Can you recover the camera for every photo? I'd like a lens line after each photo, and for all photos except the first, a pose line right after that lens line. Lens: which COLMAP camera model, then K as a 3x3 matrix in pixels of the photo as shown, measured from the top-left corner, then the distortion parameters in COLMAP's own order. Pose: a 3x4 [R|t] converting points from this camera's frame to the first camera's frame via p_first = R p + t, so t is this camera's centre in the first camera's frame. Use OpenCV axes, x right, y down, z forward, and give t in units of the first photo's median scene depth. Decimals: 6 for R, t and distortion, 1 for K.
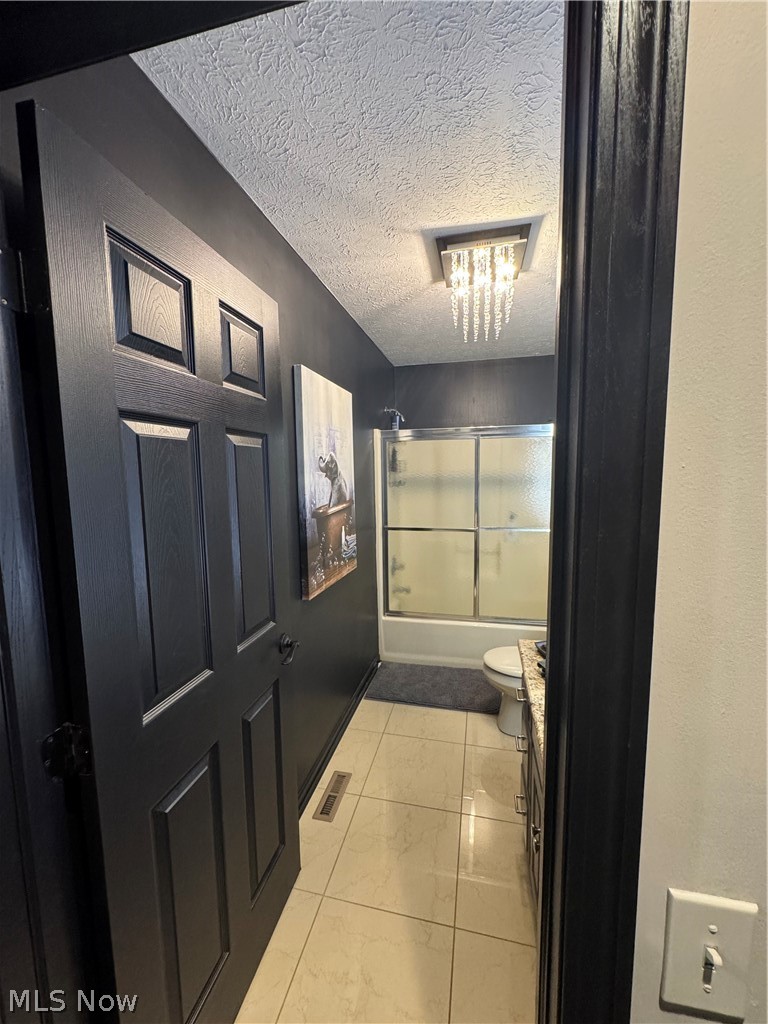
lens RADIAL K [[407.9, 0, 383.9], [0, 407.9, 512.8], [0, 0, 1]] dist [-0.002415, -0.000100]
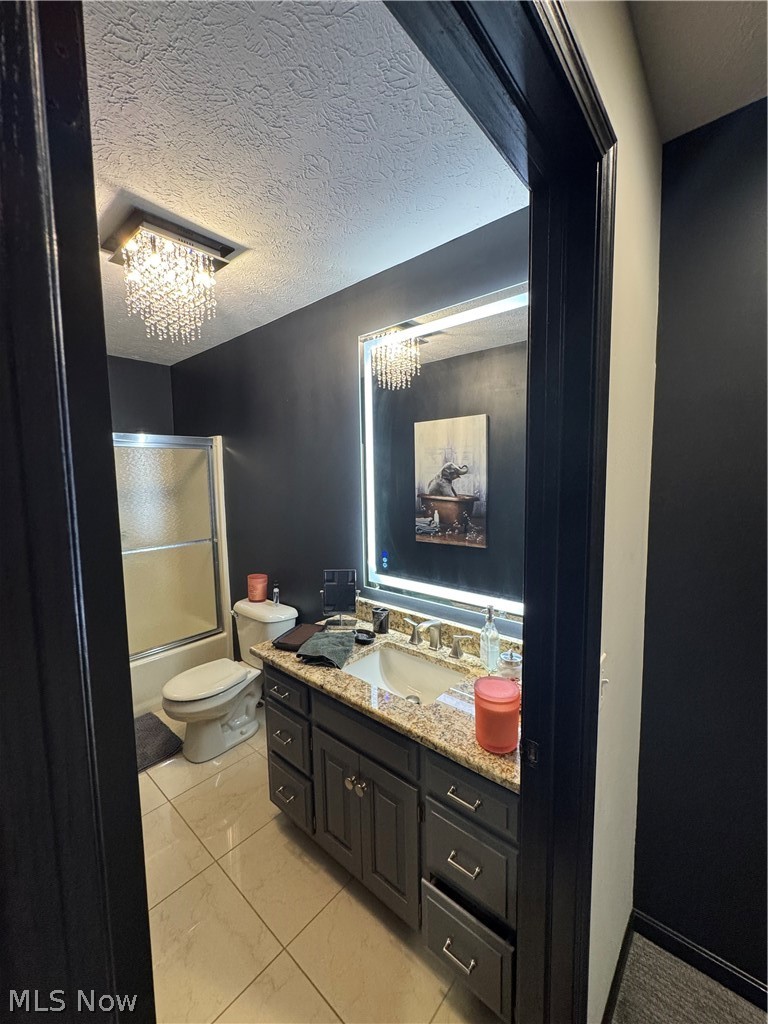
lens RADIAL K [[407.9, 0, 383.9], [0, 407.9, 512.8], [0, 0, 1]] dist [-0.002415, -0.000100]
pose [[0.469757, -0.077853, 0.879356, -0.444121], [0.106873, 0.993793, 0.030893, -0.024240], [-0.876303, 0.079467, 0.475162, 0.219544]]
